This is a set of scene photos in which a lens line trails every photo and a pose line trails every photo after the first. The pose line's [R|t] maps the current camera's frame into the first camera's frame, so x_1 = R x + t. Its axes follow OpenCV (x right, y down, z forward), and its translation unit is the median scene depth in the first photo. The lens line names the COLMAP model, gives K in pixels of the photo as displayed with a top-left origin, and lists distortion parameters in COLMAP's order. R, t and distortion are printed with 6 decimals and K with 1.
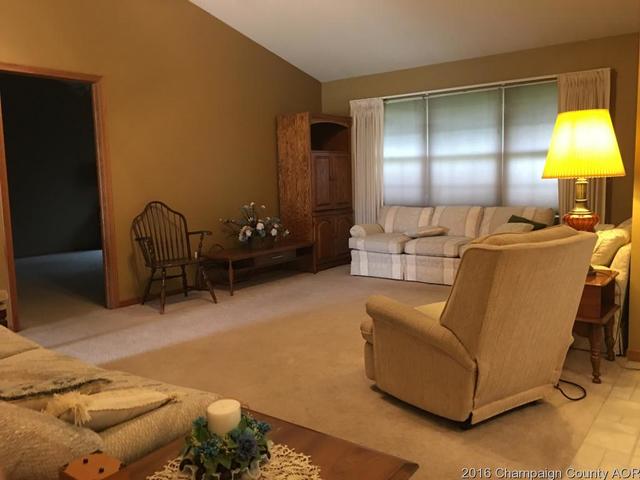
lens RADIAL K [[540.5, 0, 322.7], [0, 540.5, 236.3], [0, 0, 1]] dist [0.068871, -0.073288]
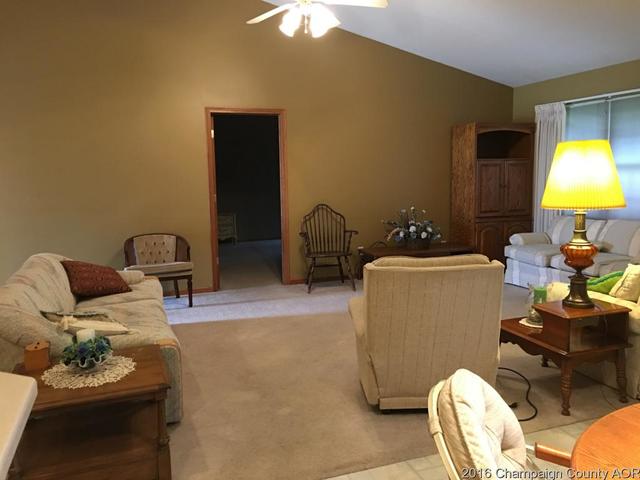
lens RADIAL K [[540.5, 0, 318.8], [0, 540.5, 235.9], [0, 0, 1]] dist [0.068871, -0.073288]
pose [[0.834188, 0.075533, -0.546283, 0.327599], [-0.065114, 0.997137, 0.038440, -0.033978], [0.547623, 0.003504, 0.836718, -0.041777]]
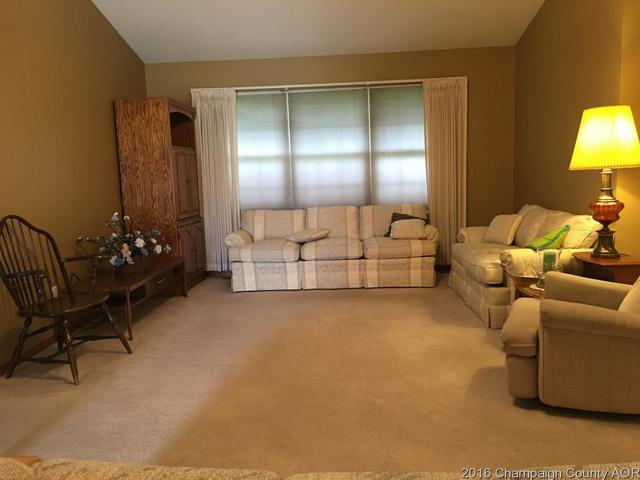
lens RADIAL K [[540.5, 0, 319.3], [0, 540.5, 239.2], [0, 0, 1]] dist [0.068871, -0.073288]
pose [[0.821448, -0.075660, 0.565242, -0.331150], [0.080431, 0.996623, 0.016514, -0.015852], [-0.564583, 0.031898, 0.824760, 0.224371]]
